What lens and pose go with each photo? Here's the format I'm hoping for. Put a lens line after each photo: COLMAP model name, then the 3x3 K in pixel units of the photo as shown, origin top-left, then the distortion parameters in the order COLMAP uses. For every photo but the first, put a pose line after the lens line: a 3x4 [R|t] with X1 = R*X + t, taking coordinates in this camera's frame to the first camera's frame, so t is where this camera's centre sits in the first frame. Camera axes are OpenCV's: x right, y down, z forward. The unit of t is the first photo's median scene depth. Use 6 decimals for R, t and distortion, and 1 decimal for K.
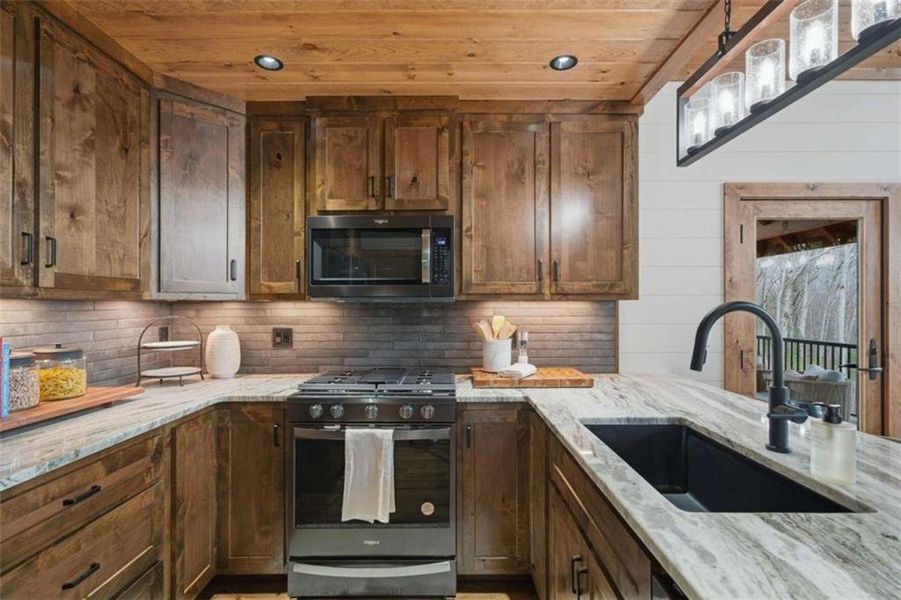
lens RADIAL K [[437.6, 0, 452.8], [0, 437.6, 306.1], [0, 0, 1]] dist [-0.000613, 0.000615]
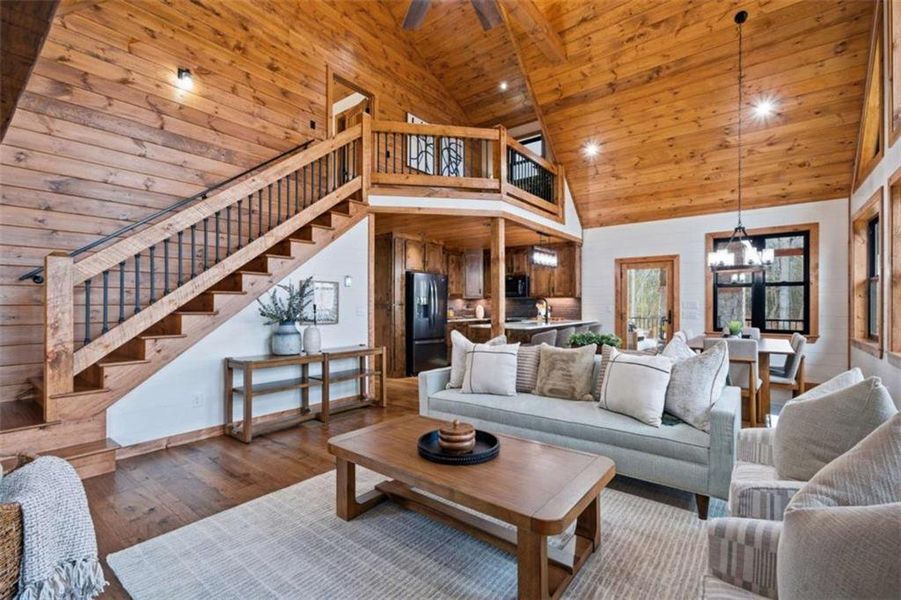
lens RADIAL K [[388.4, 0, 431.6], [0, 388.4, 301.4], [0, 0, 1]] dist [-0.001673, 0.010347]
pose [[0.763507, -0.006350, -0.645769, 1.756472], [0.004379, 0.999980, -0.004657, 0.033451], [0.645785, 0.000728, 0.763519, -2.439760]]
